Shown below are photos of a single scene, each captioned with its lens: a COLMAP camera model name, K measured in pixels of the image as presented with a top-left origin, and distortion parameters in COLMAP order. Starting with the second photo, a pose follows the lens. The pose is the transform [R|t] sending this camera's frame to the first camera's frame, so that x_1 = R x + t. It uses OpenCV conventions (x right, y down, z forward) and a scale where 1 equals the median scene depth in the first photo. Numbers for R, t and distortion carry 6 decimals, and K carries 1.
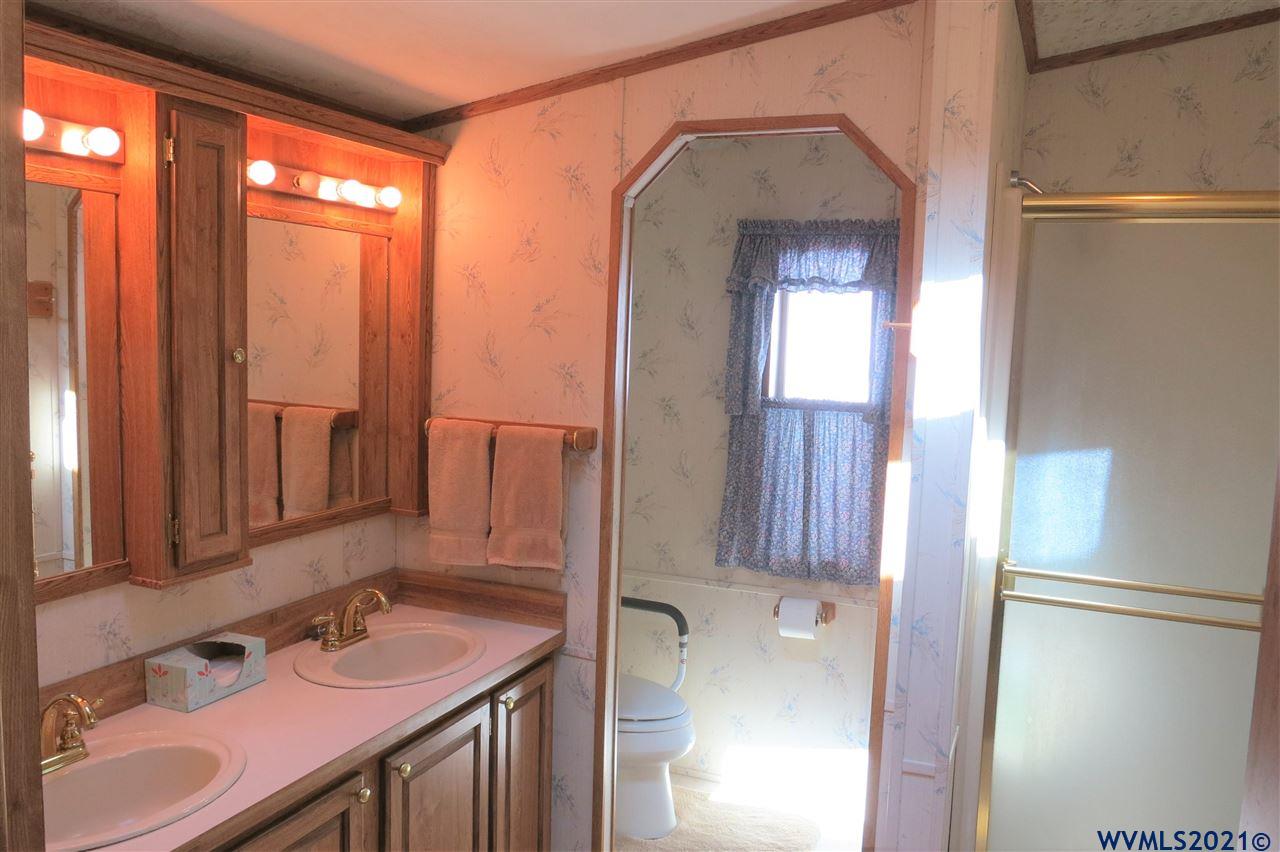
lens RADIAL K [[1004.6, 0, 640.8], [0, 1004.6, 427.2], [0, 0, 1]] dist [-0.030036, -0.002308]
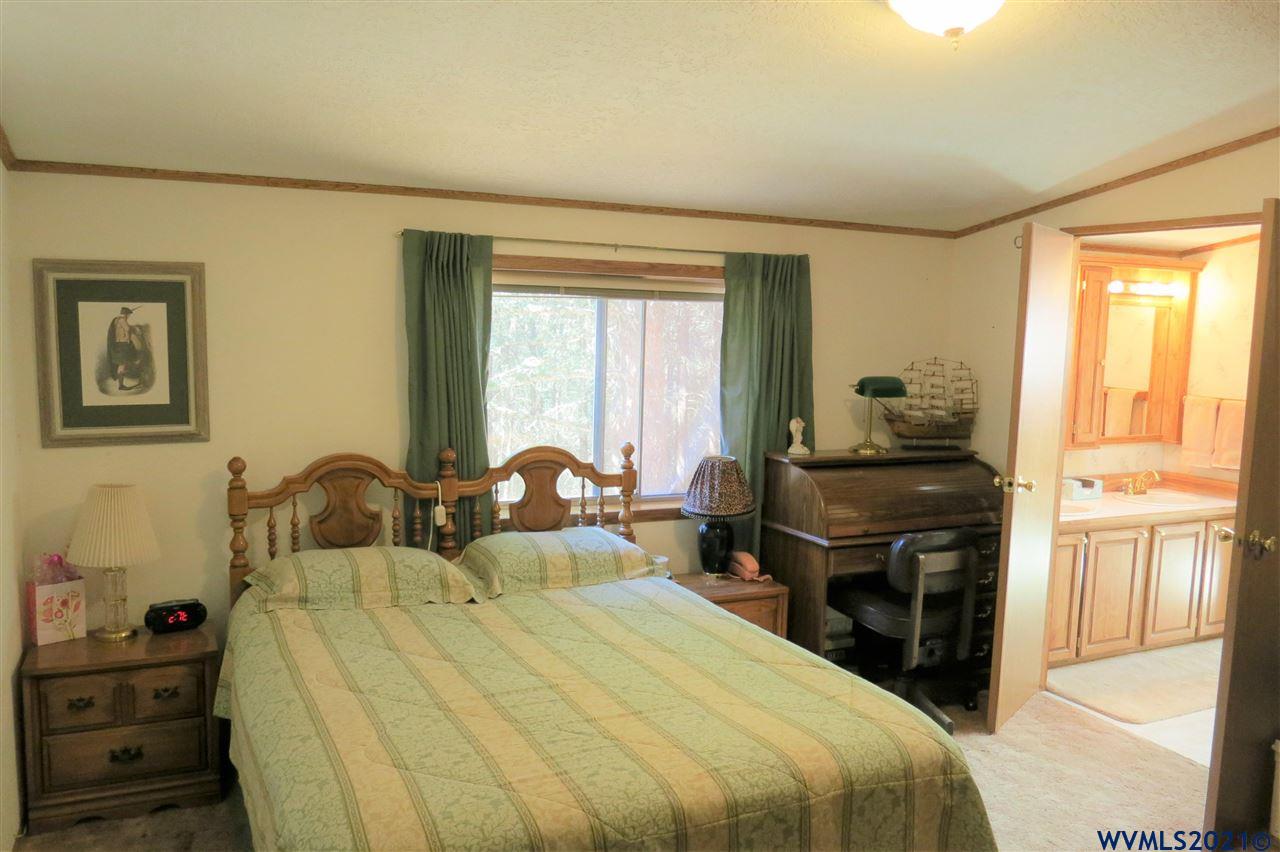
lens RADIAL K [[1004.6, 0, 640.4], [0, 1004.6, 431.6], [0, 0, 1]] dist [-0.030036, -0.002308]
pose [[0.750367, 0.058903, -0.658392, 0.303005], [-0.064035, 0.997815, 0.016288, 0.105720], [0.657913, 0.029938, 0.752499, -1.287628]]
